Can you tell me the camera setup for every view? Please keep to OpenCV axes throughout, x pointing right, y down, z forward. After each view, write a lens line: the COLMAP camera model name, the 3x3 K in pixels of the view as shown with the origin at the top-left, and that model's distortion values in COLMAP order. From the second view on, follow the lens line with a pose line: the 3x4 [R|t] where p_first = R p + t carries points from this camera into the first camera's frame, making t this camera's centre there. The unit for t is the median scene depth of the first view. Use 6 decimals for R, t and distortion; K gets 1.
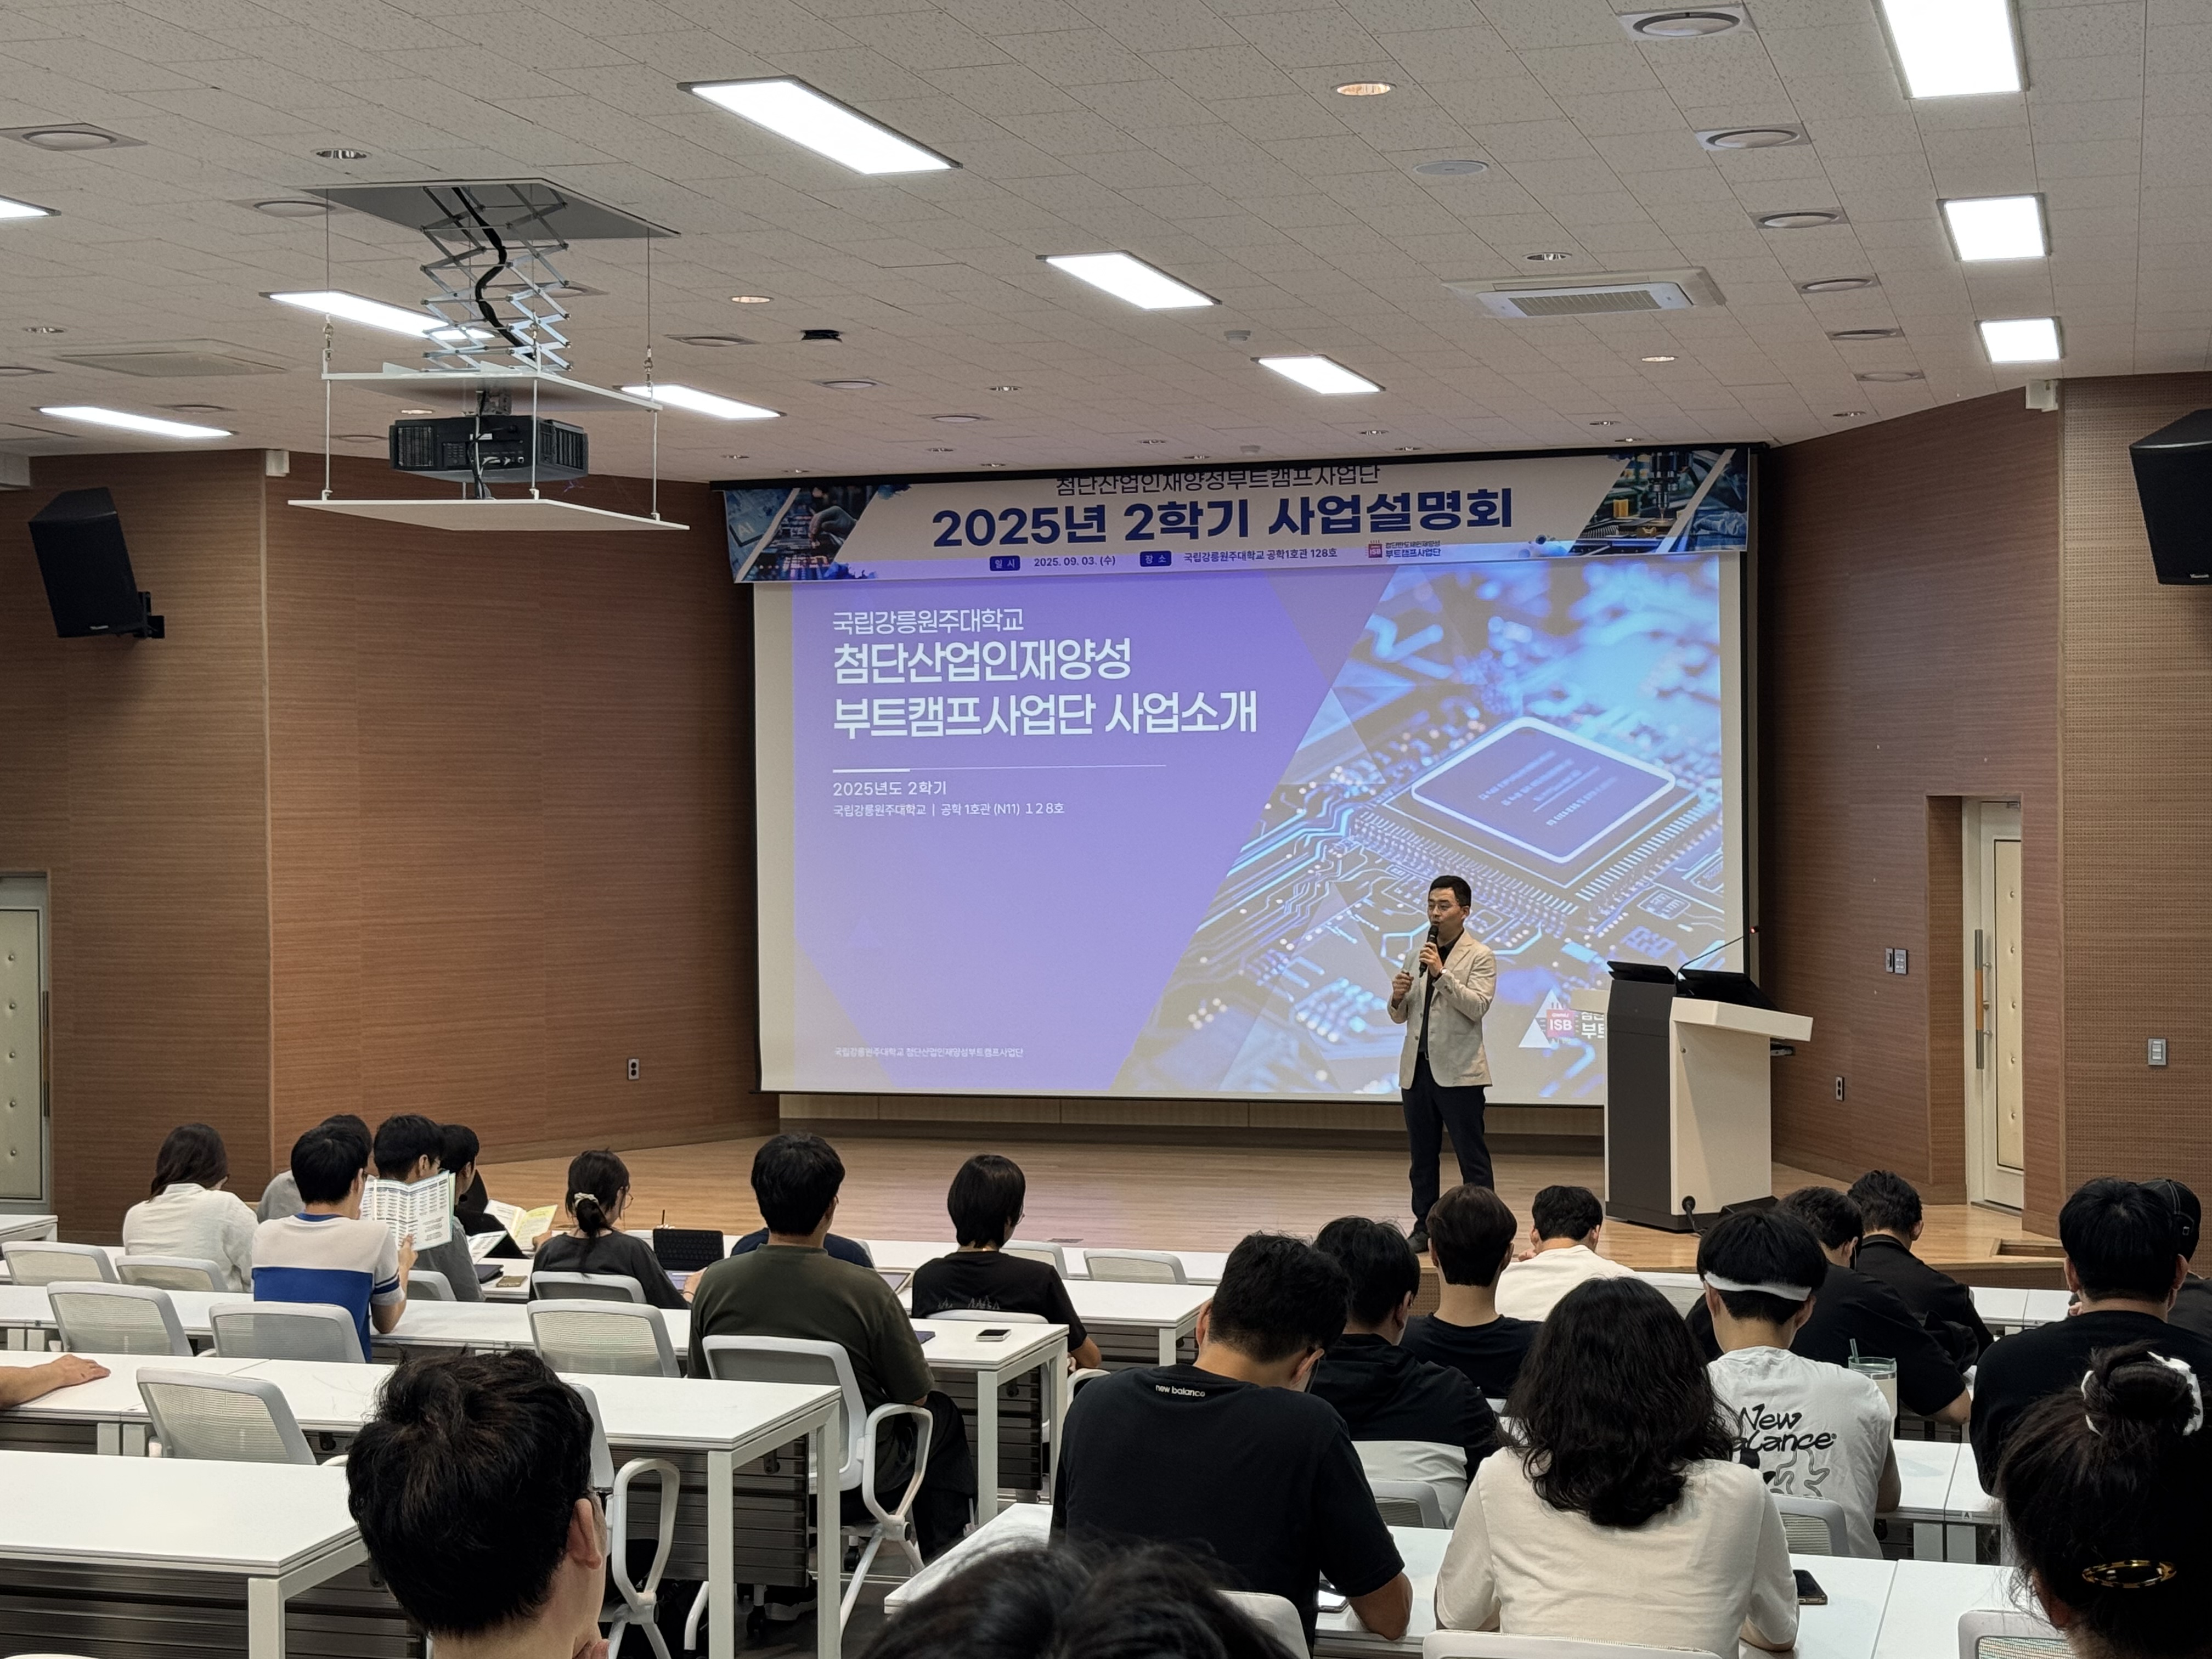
lens RADIAL K [[3369.5, 0, 1106.0], [0, 3369.5, 829.5], [0, 0, 1]] dist [0.008981, 1.025160]
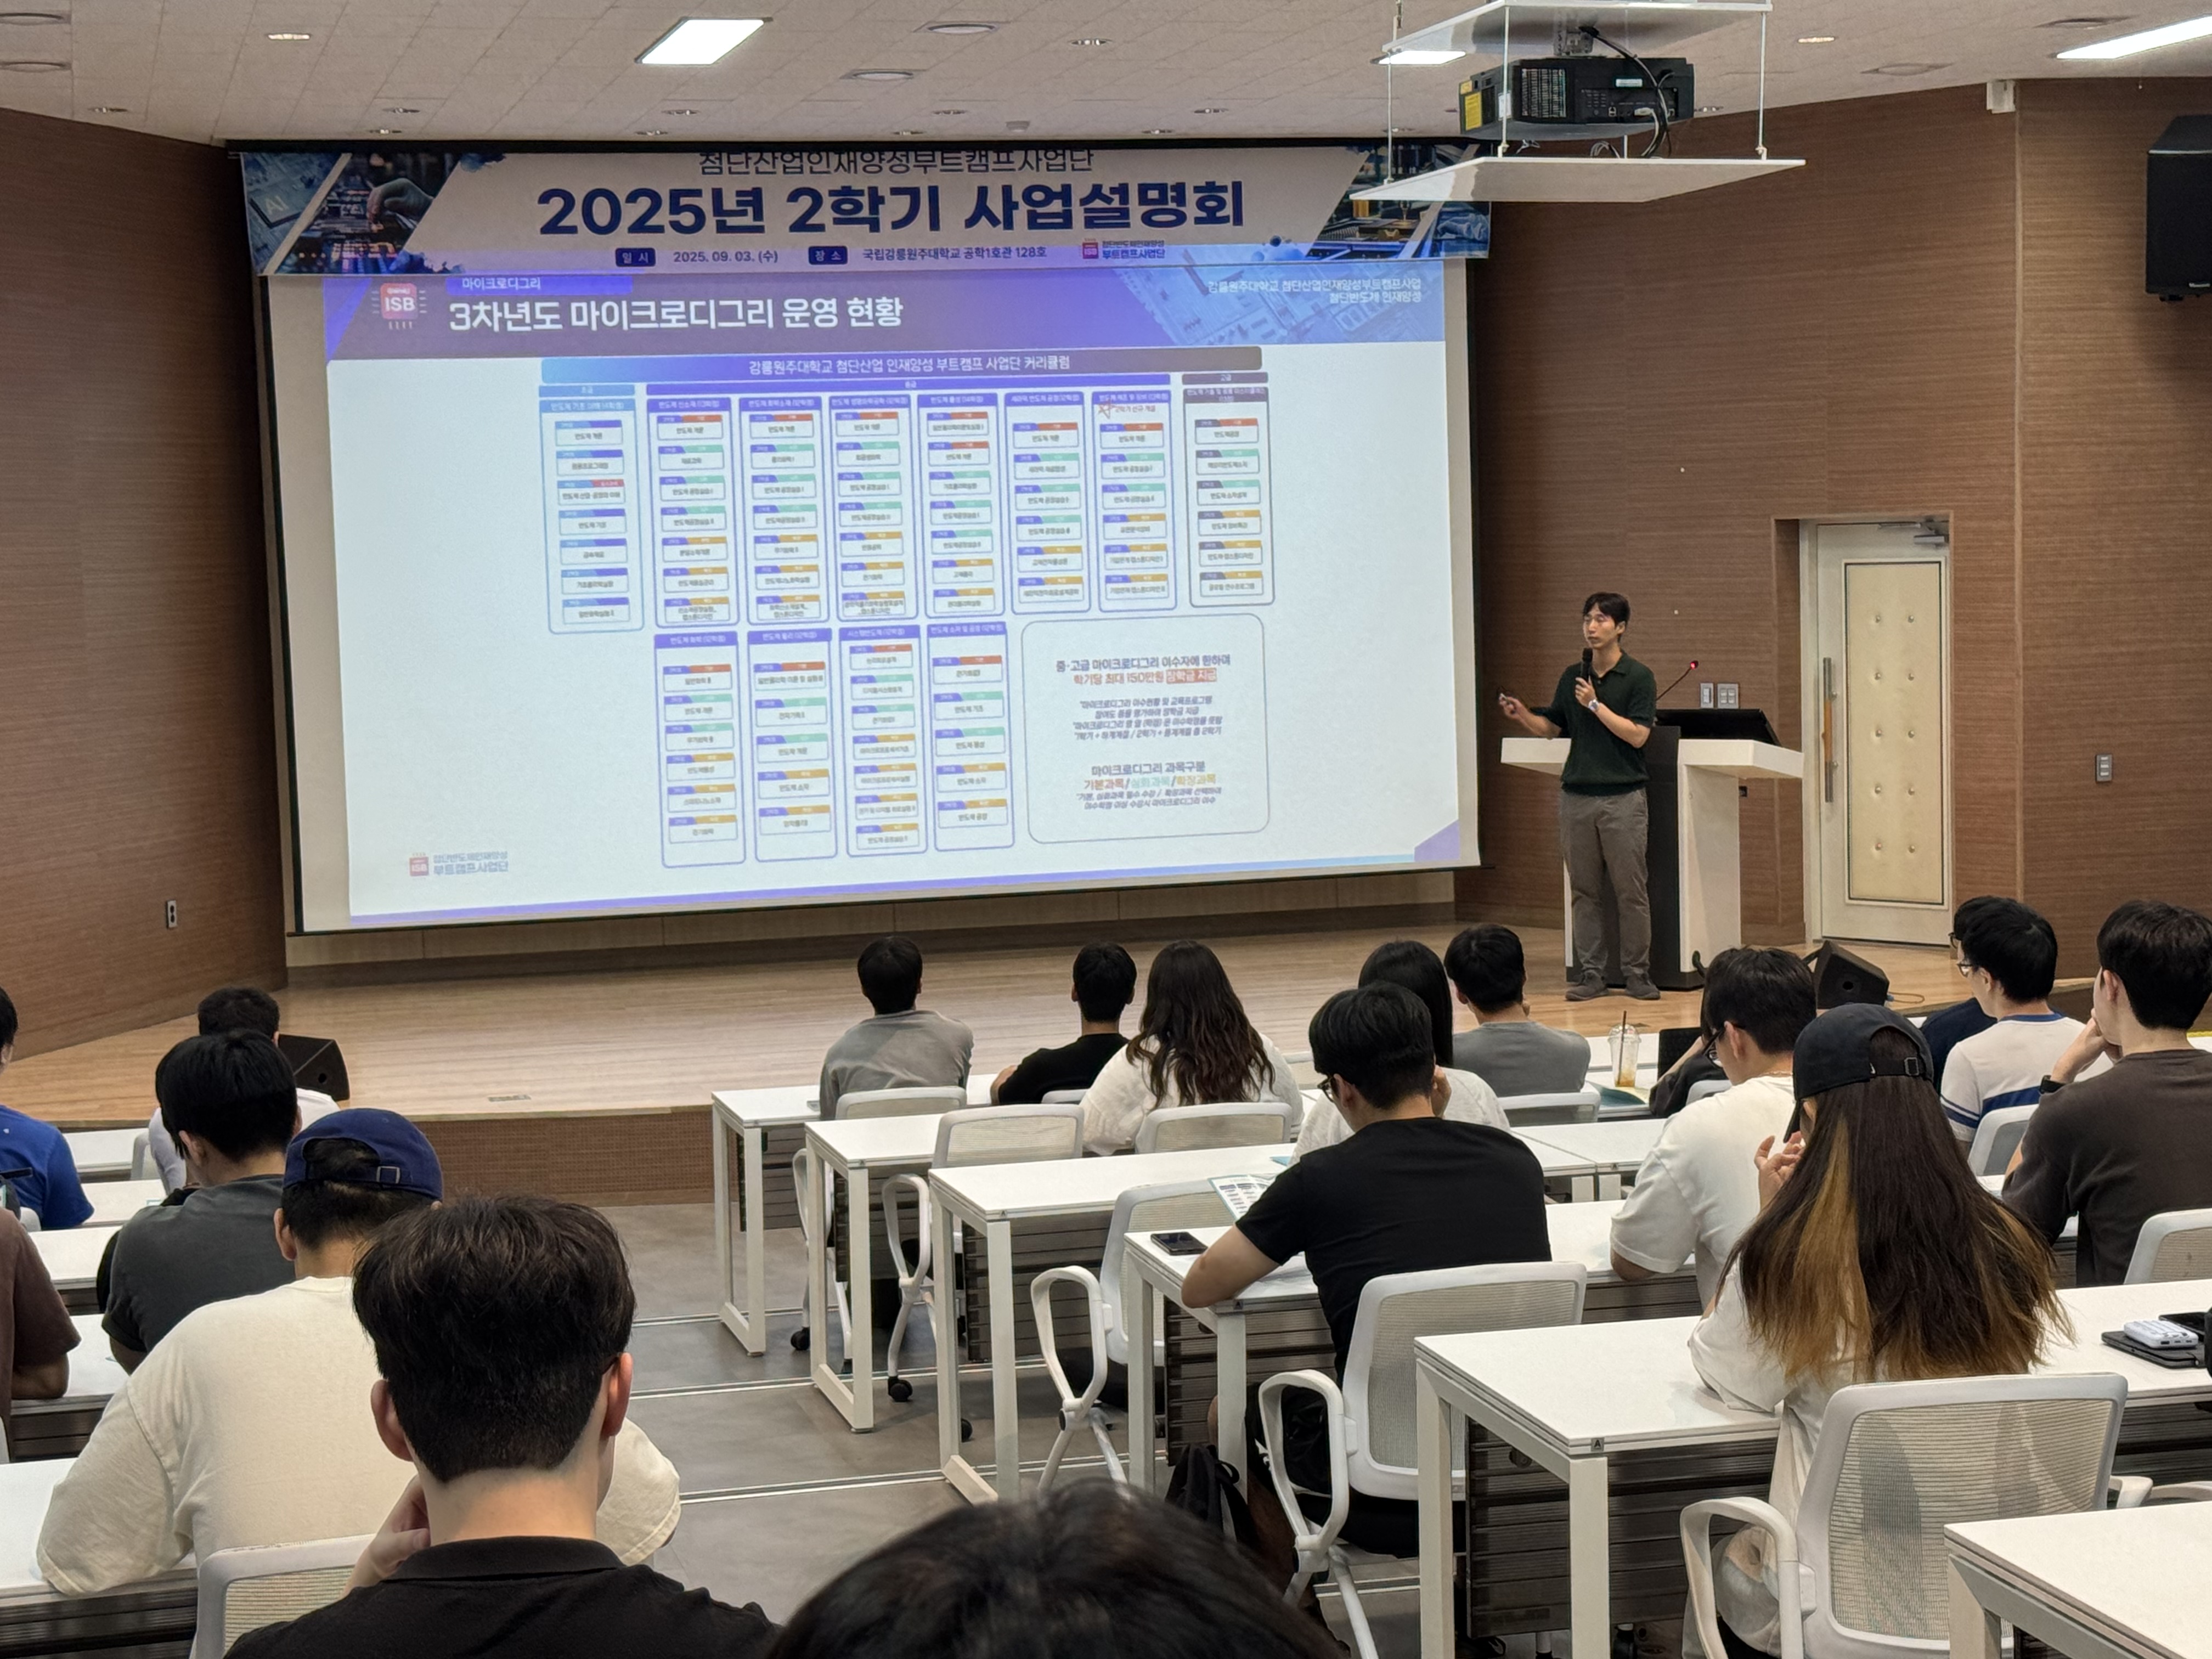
lens RADIAL K [[3880.8, 0, 1106.0], [0, 3880.8, 829.5], [0, 0, 1]] dist [0.102843, 0.067305]
pose [[0.855938, -0.057073, 0.513919, -0.427427], [0.028791, 0.997608, 0.062837, 0.002497], [-0.516276, -0.038989, 0.855534, 0.139249]]
